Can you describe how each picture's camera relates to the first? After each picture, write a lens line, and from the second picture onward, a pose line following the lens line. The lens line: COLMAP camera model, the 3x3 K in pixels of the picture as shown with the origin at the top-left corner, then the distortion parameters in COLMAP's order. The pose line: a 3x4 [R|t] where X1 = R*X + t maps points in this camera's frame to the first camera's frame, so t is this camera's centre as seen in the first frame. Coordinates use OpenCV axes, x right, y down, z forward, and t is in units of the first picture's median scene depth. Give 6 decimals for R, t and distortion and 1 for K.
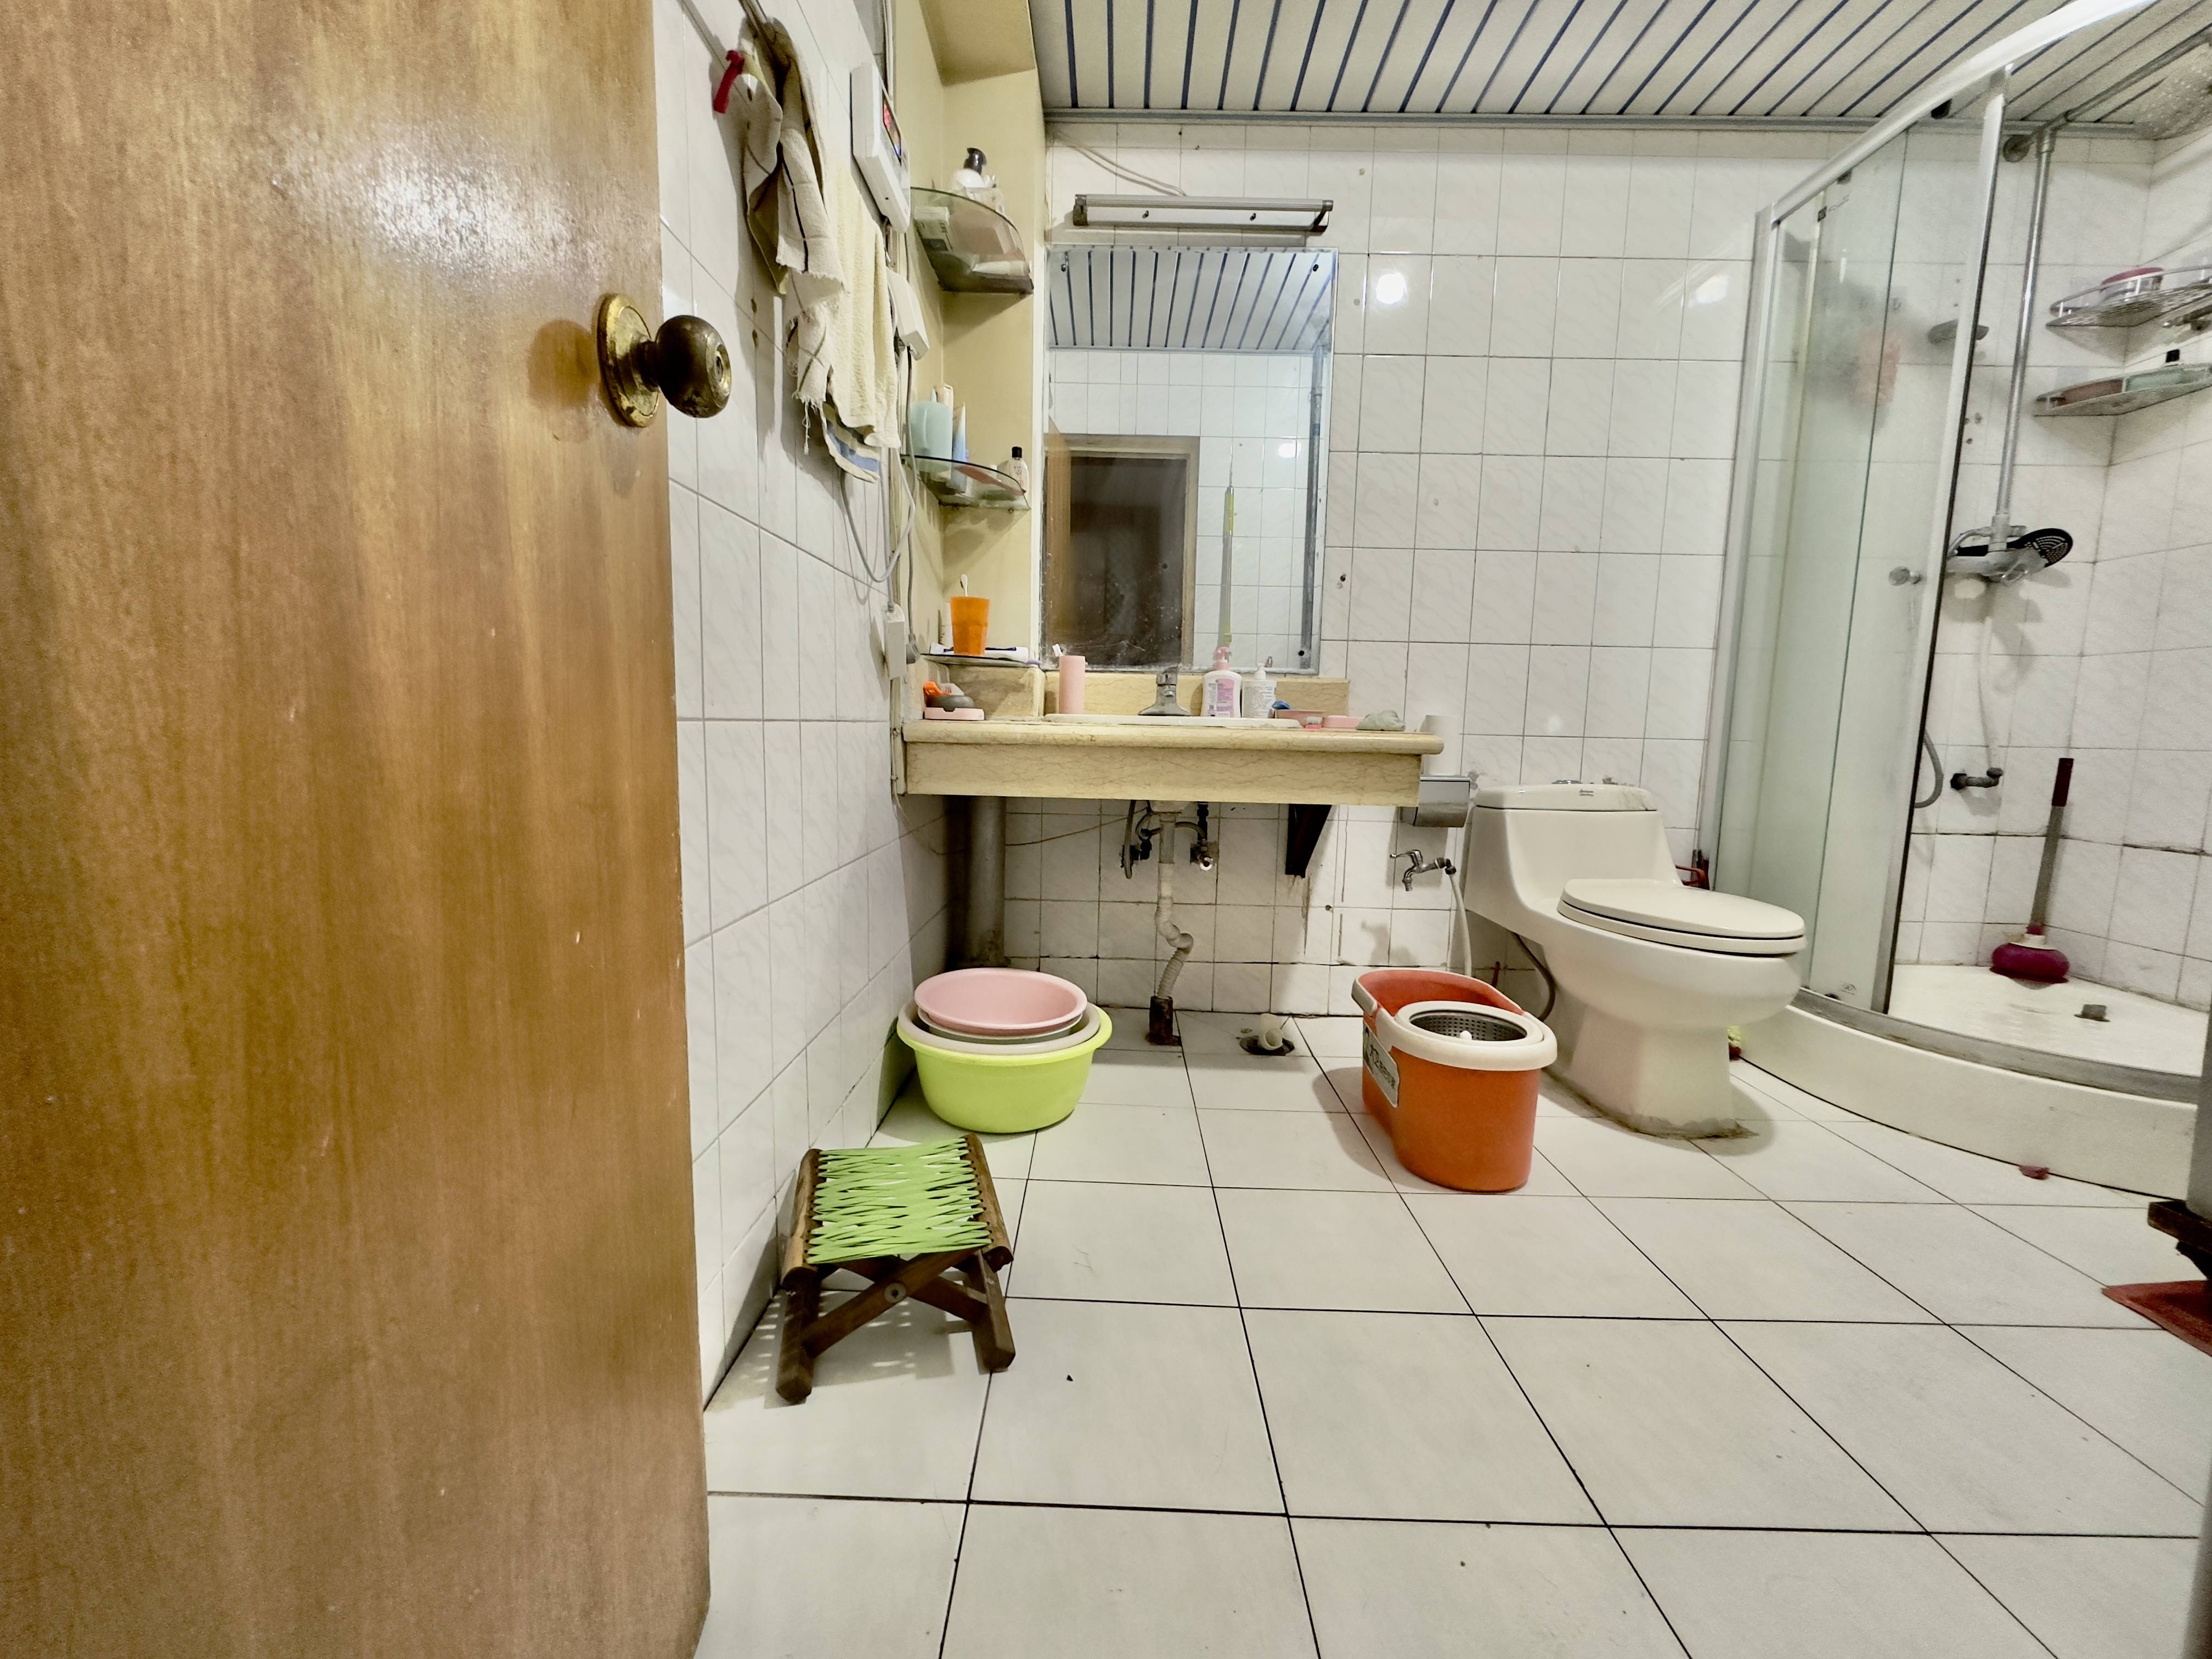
lens RADIAL K [[887.3, 0, 1105.2], [0, 887.3, 829.6], [0, 0, 1]] dist [0.003200, 0.000774]
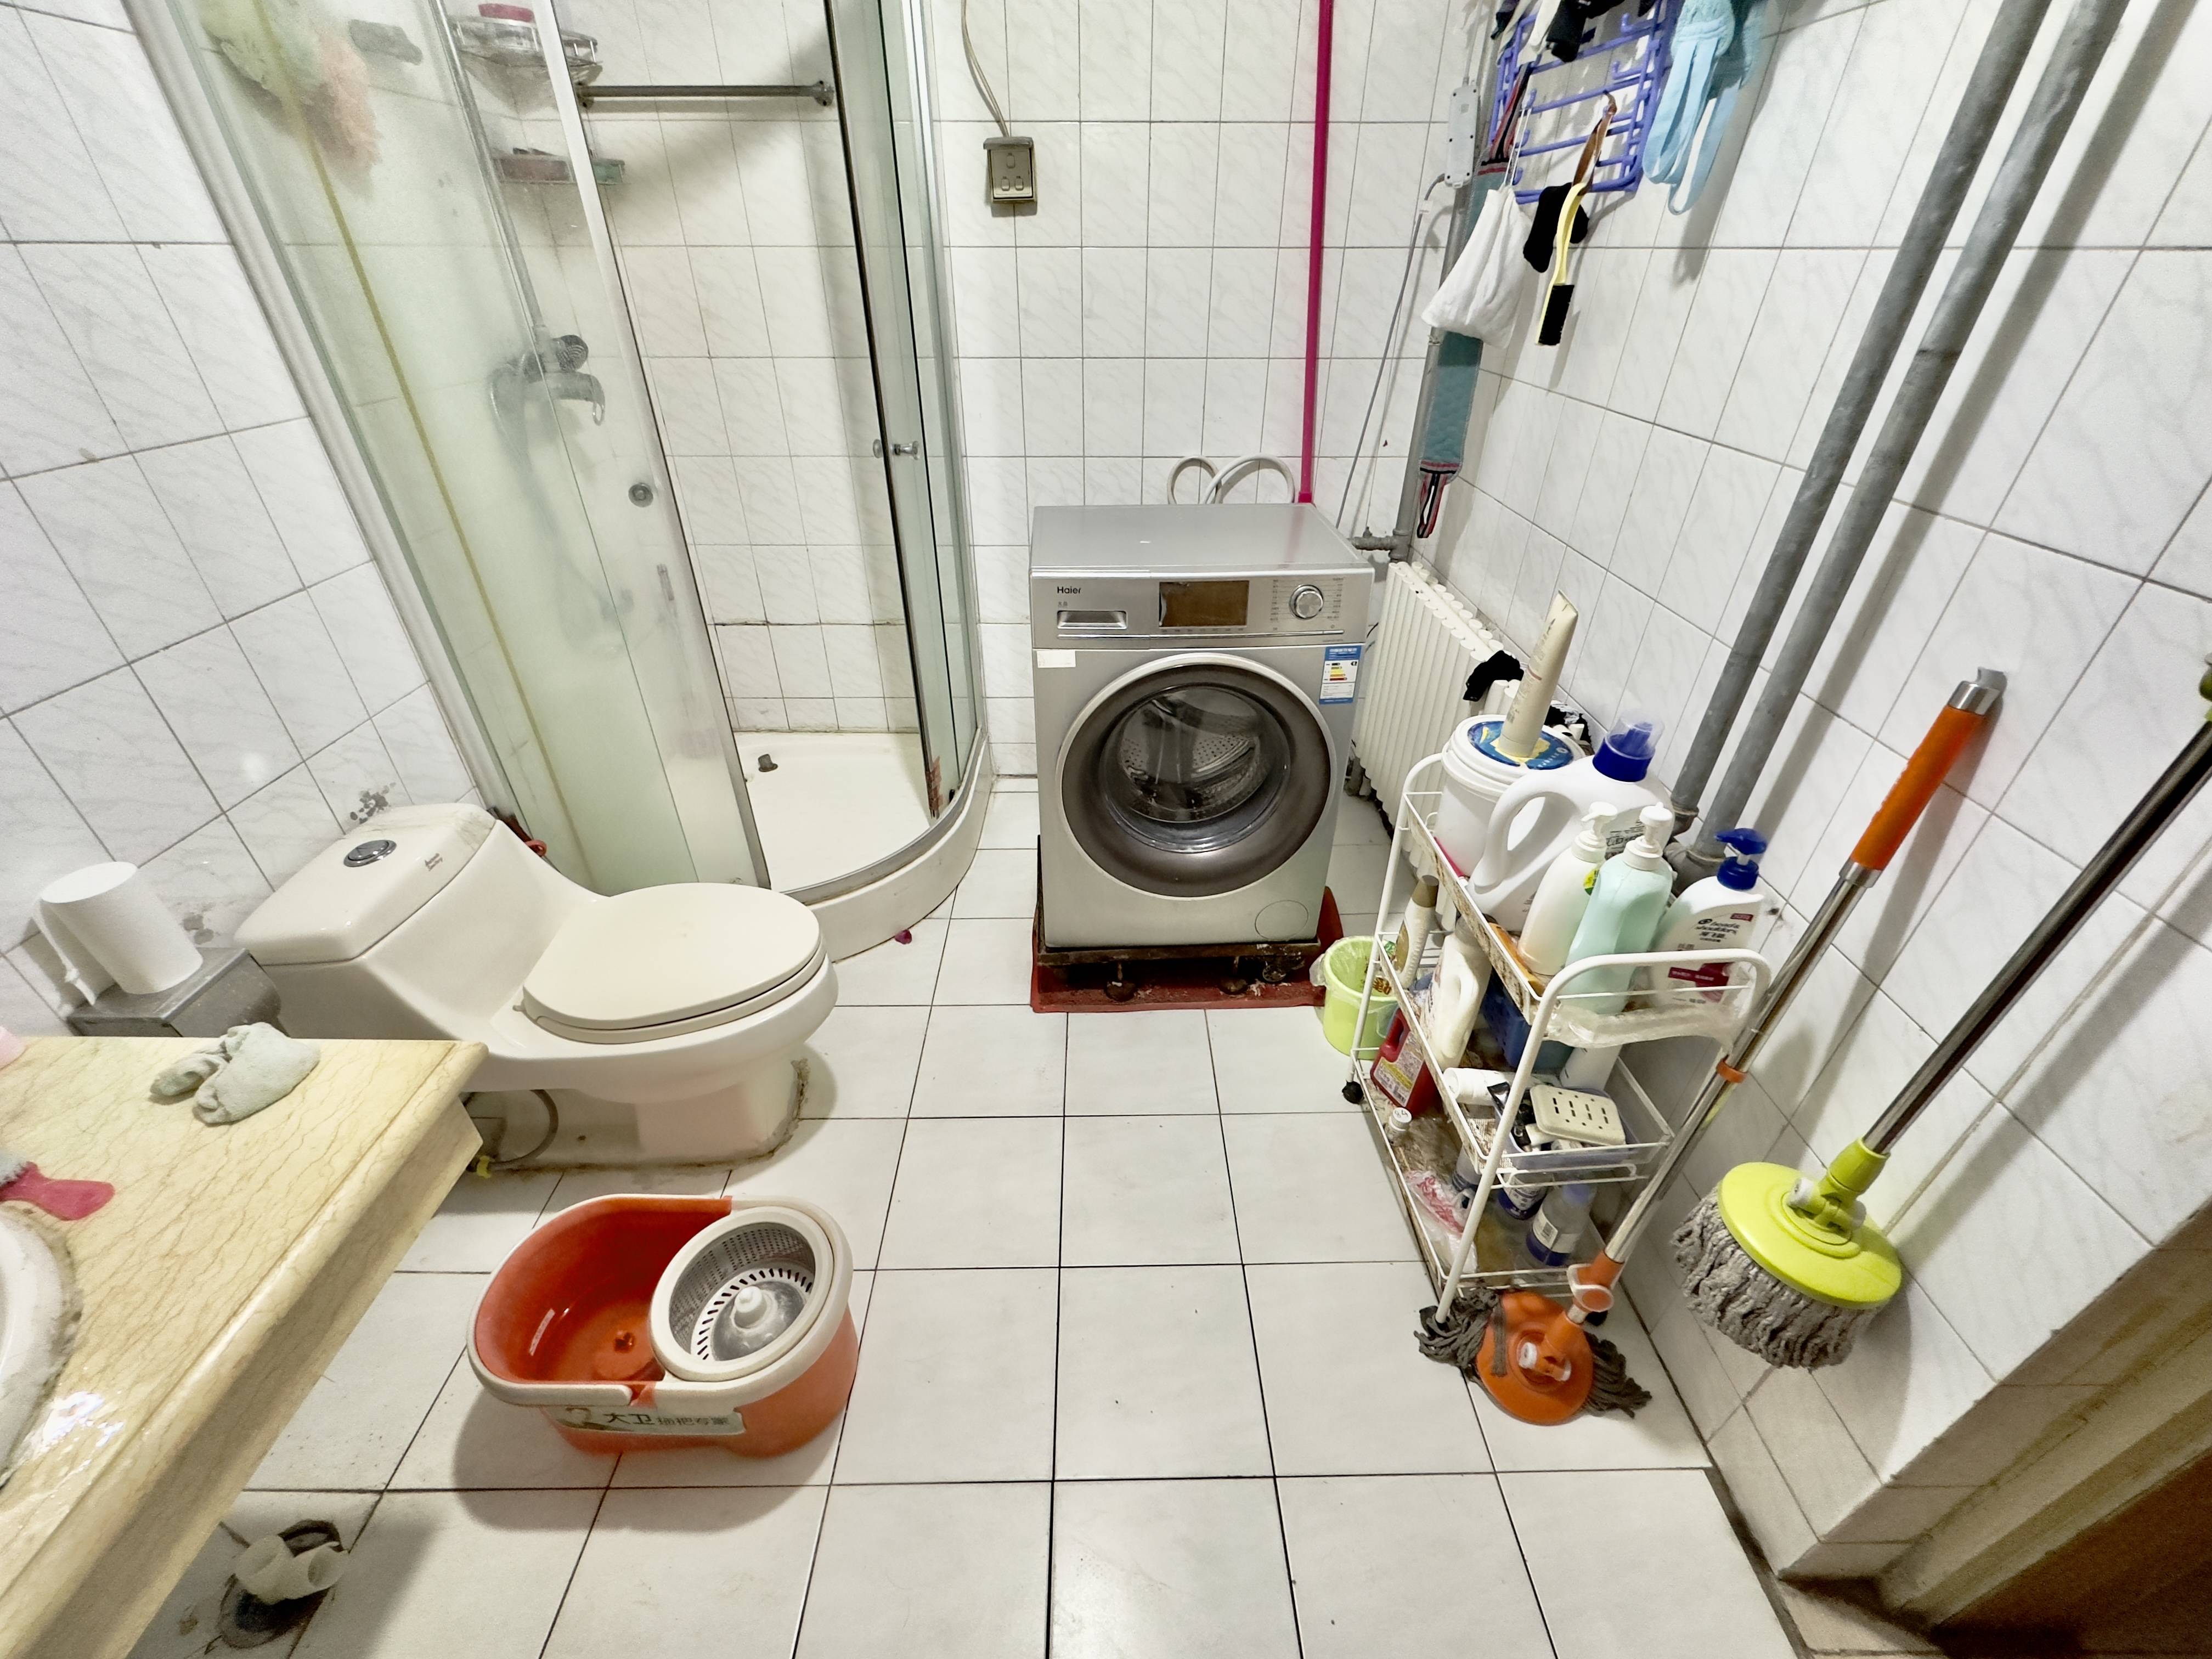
lens RADIAL K [[887.3, 0, 1100.4], [0, 887.3, 826.9], [0, 0, 1]] dist [0.003200, 0.000774]
pose [[-0.010295, -0.569051, 0.822238, -0.005681], [0.115931, 0.816057, 0.566225, -0.377966], [-0.993204, 0.101152, 0.057570, 0.442619]]
